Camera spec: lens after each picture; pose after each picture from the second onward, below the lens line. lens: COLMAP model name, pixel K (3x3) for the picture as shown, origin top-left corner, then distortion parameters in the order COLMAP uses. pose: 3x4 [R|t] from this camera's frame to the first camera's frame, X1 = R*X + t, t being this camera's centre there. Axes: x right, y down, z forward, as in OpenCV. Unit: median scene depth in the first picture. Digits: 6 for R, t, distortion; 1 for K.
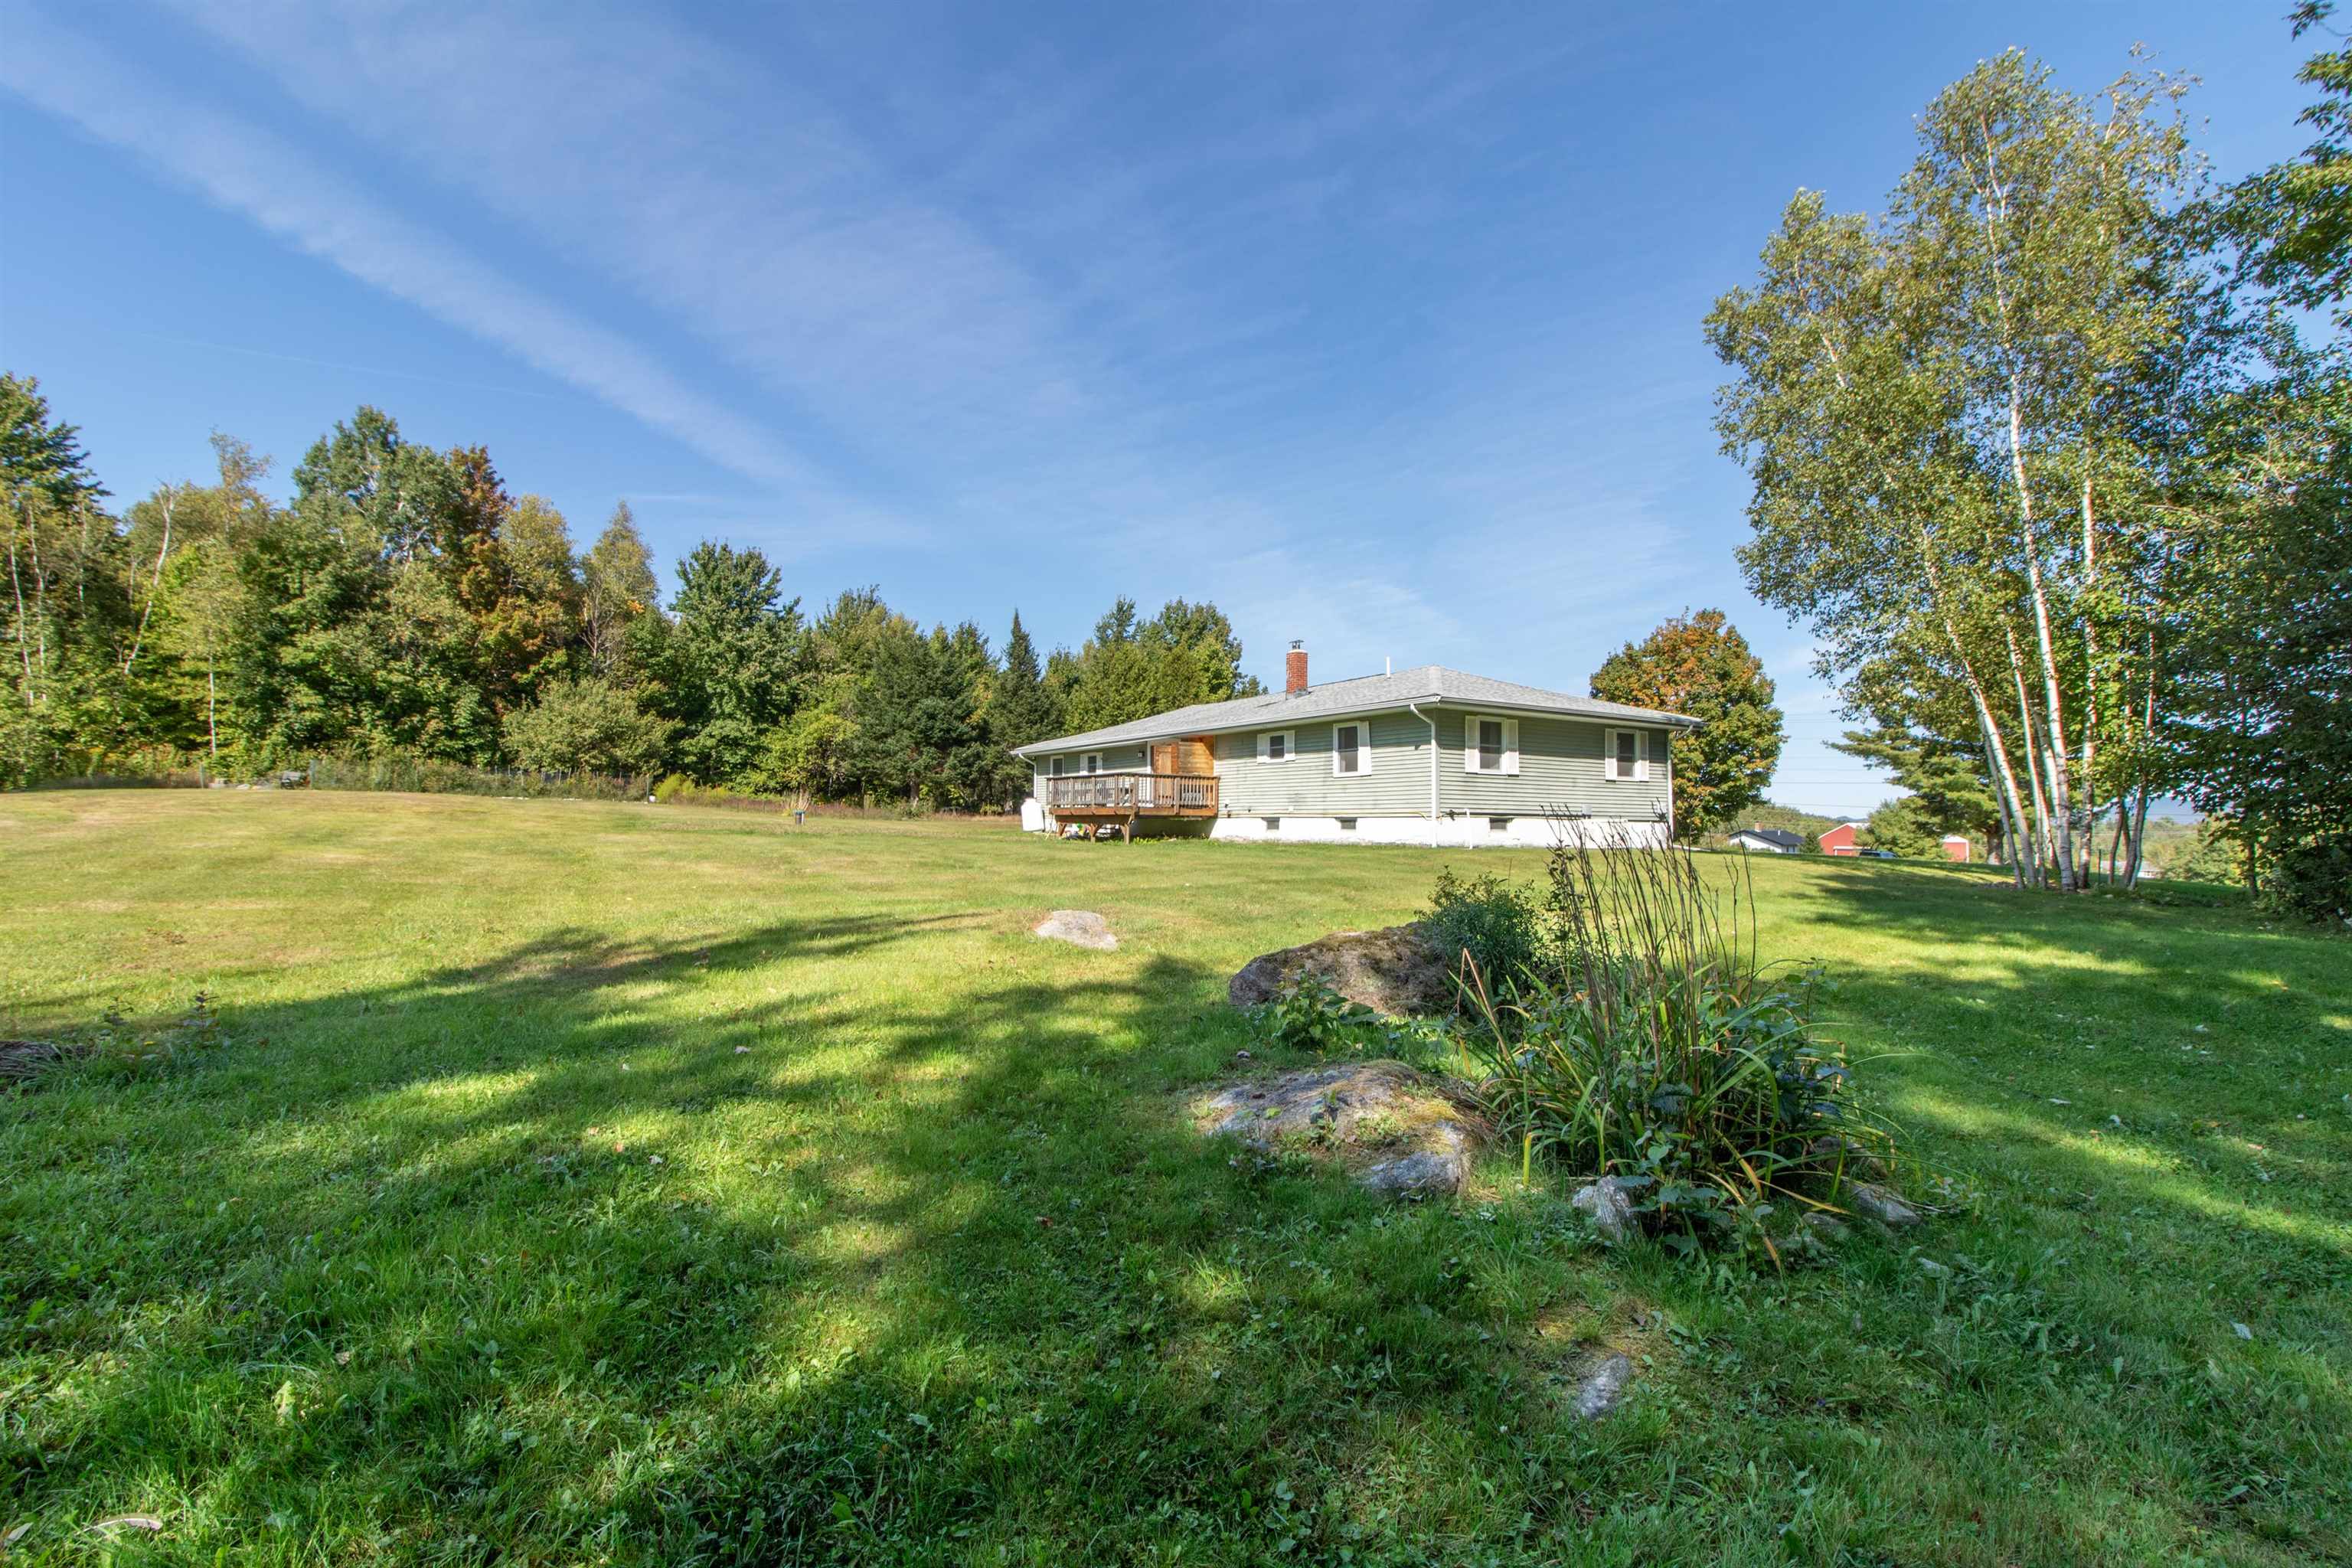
lens RADIAL K [[1069.2, 0, 1187.9], [0, 1069.2, 787.4], [0, 0, 1]] dist [-0.000172, 0.000027]
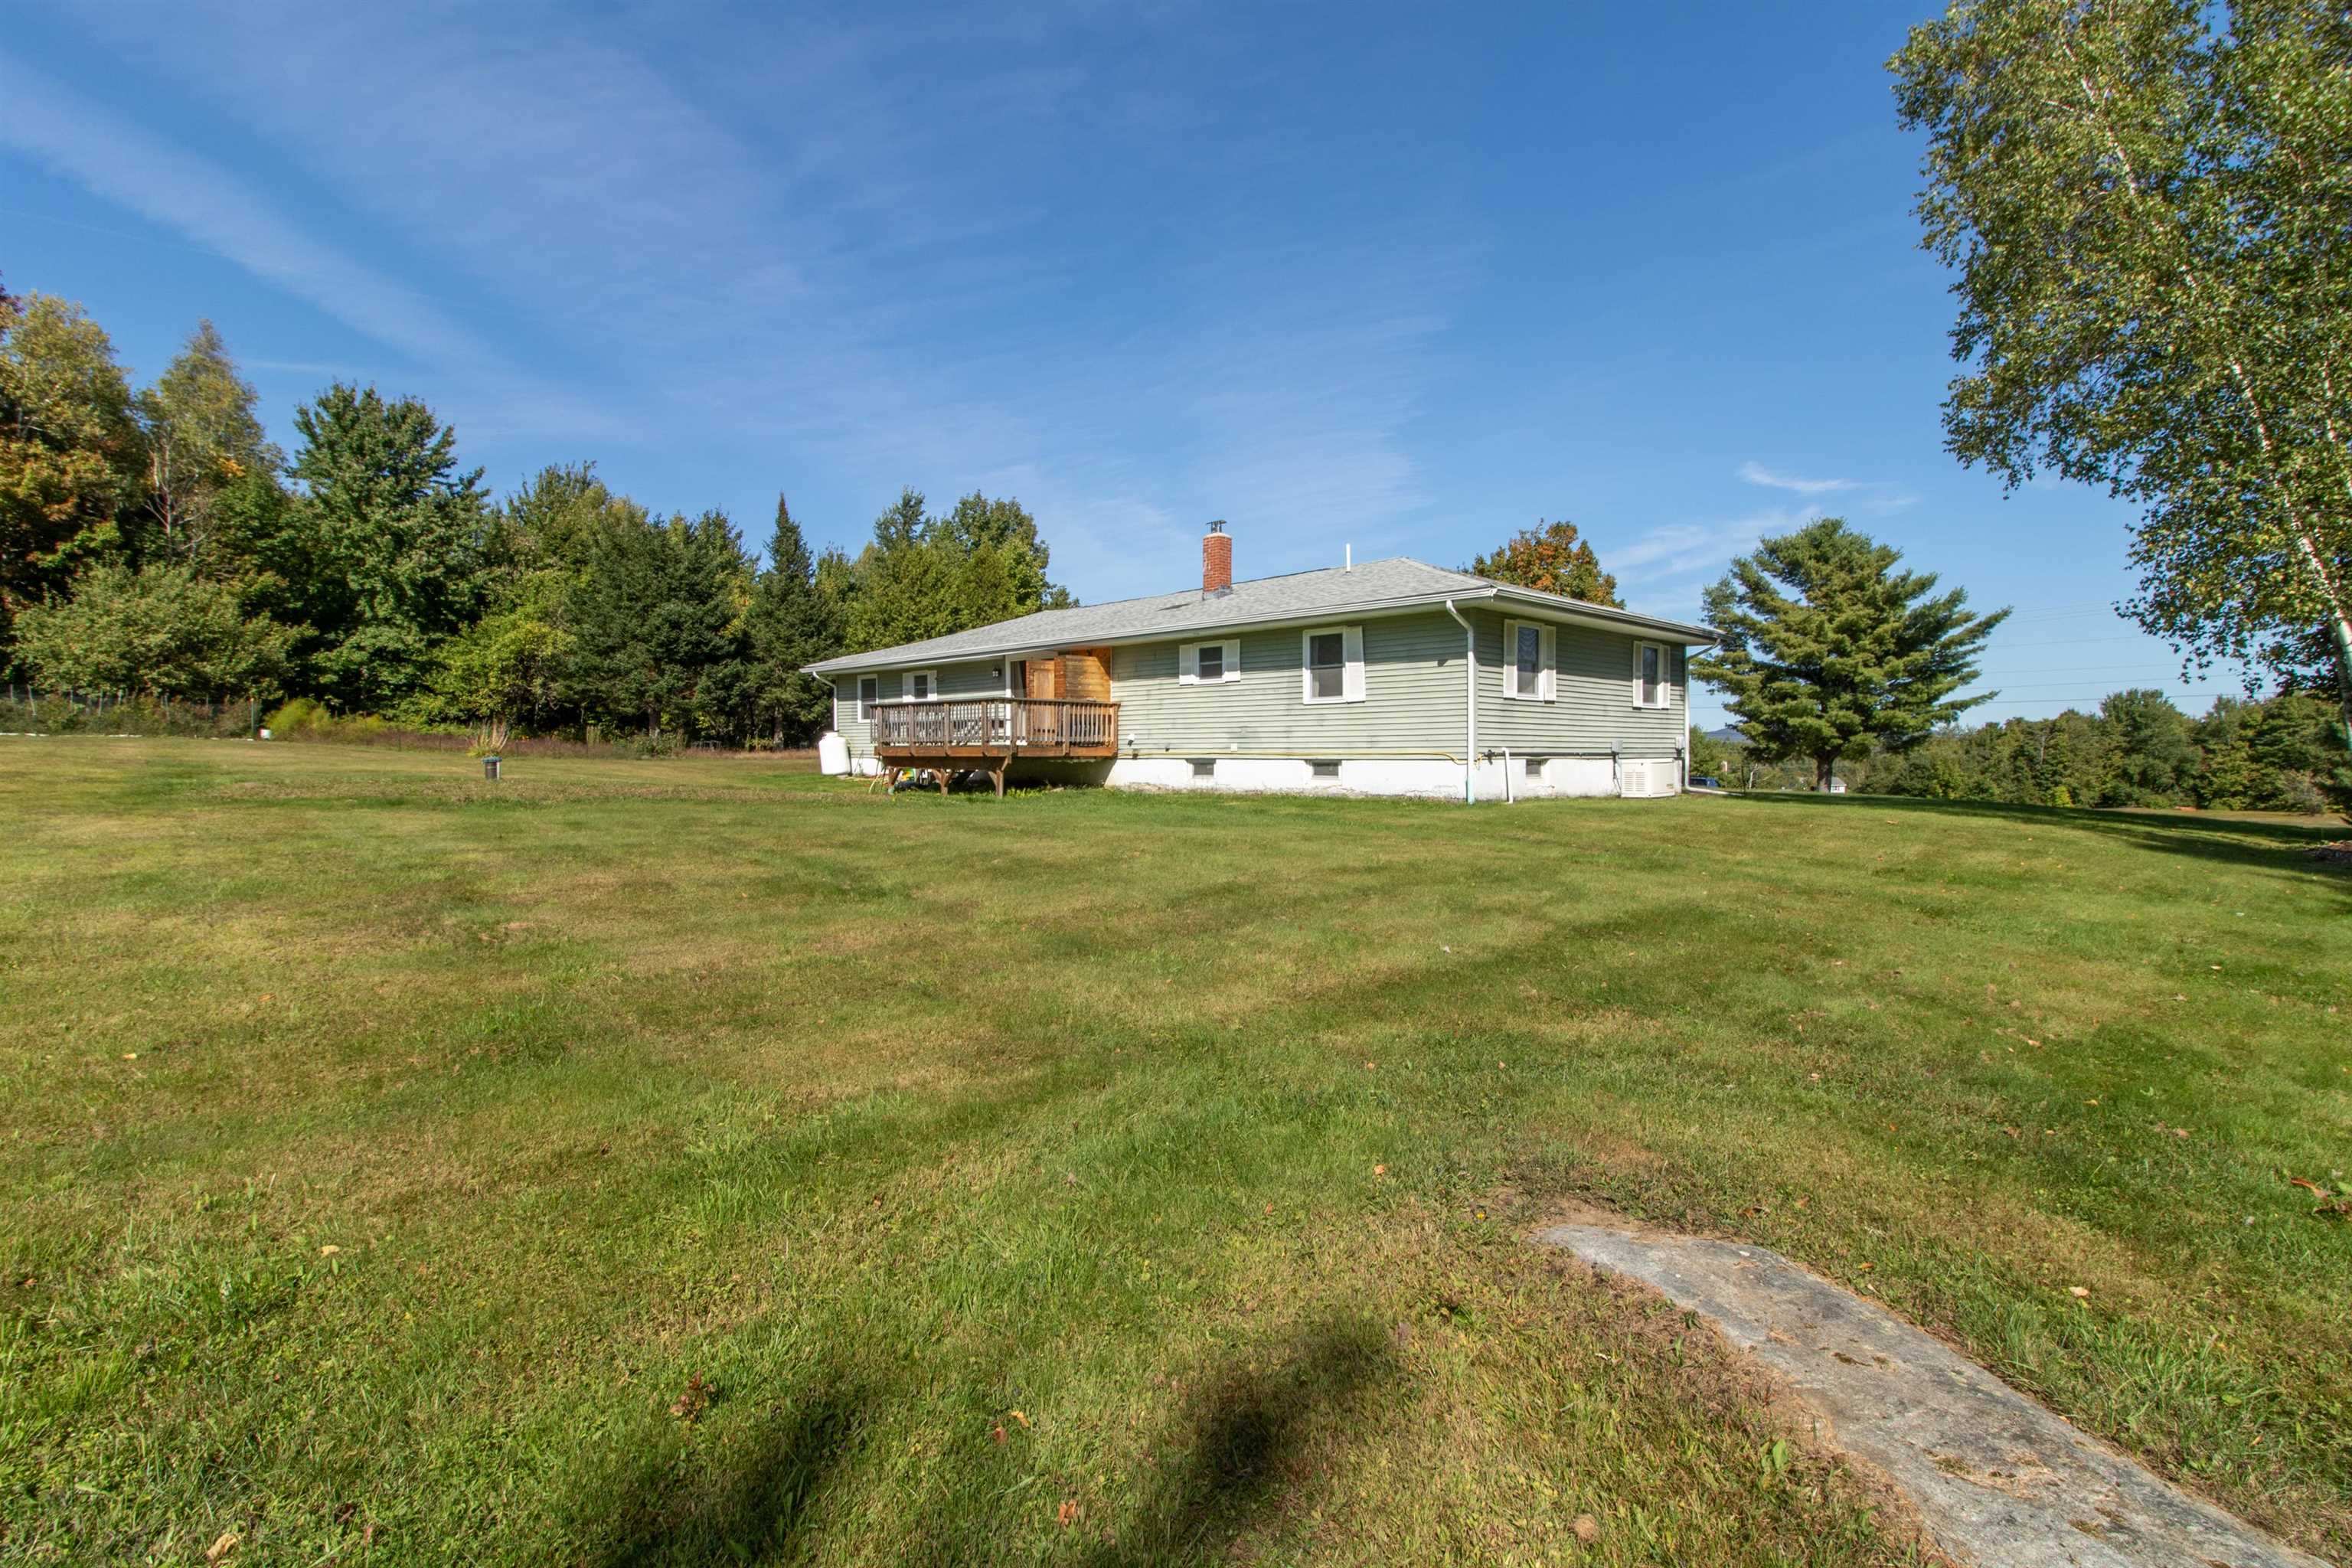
lens RADIAL K [[1103.4, 0, 1179.8], [0, 1103.4, 779.0], [0, 0, 1]] dist [0.000218, 0.001250]
pose [[0.978520, -0.014349, 0.205652, -0.045605], [0.001974, 0.998181, 0.060258, -0.001875], [-0.206142, -0.058557, 0.976768, 0.126362]]
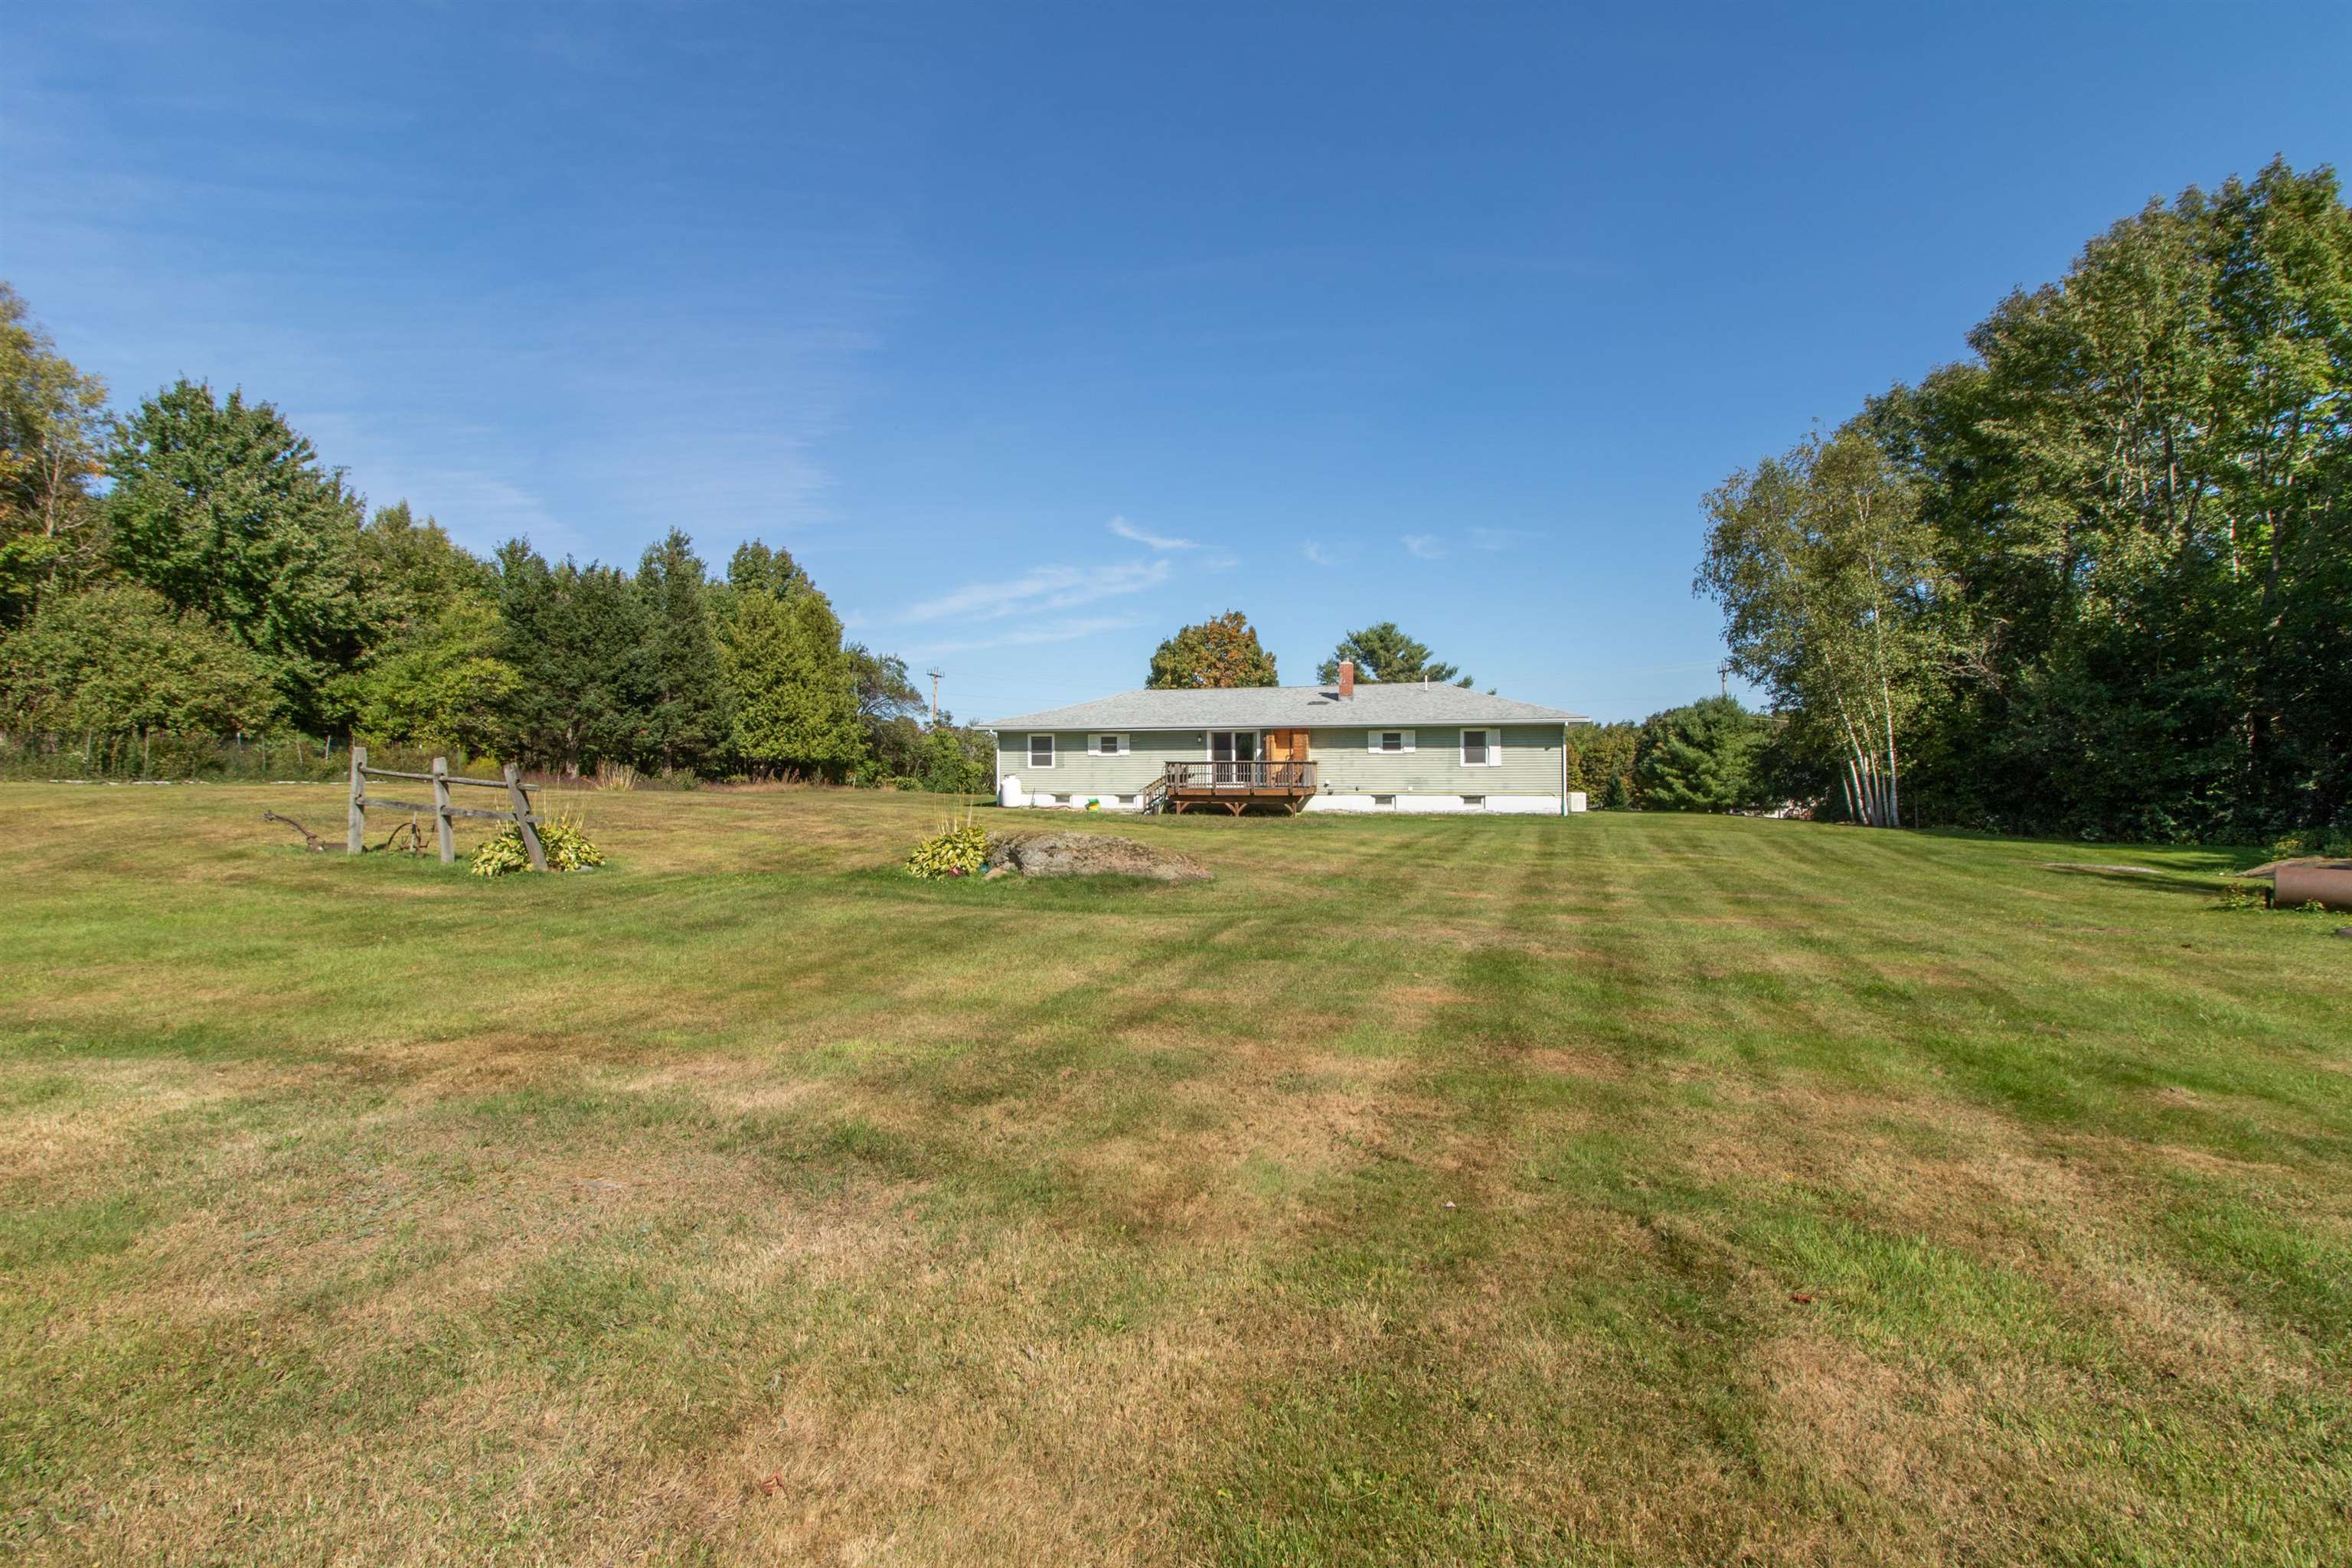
lens RADIAL K [[1087.3, 0, 1178.0], [0, 1087.3, 772.3], [0, 0, 1]] dist [-0.001676, 0.000149]
pose [[0.737680, -0.013127, 0.675023, -0.495954], [-0.014264, 0.999285, 0.035020, -0.021012], [-0.675000, -0.035462, 0.736965, 0.088892]]
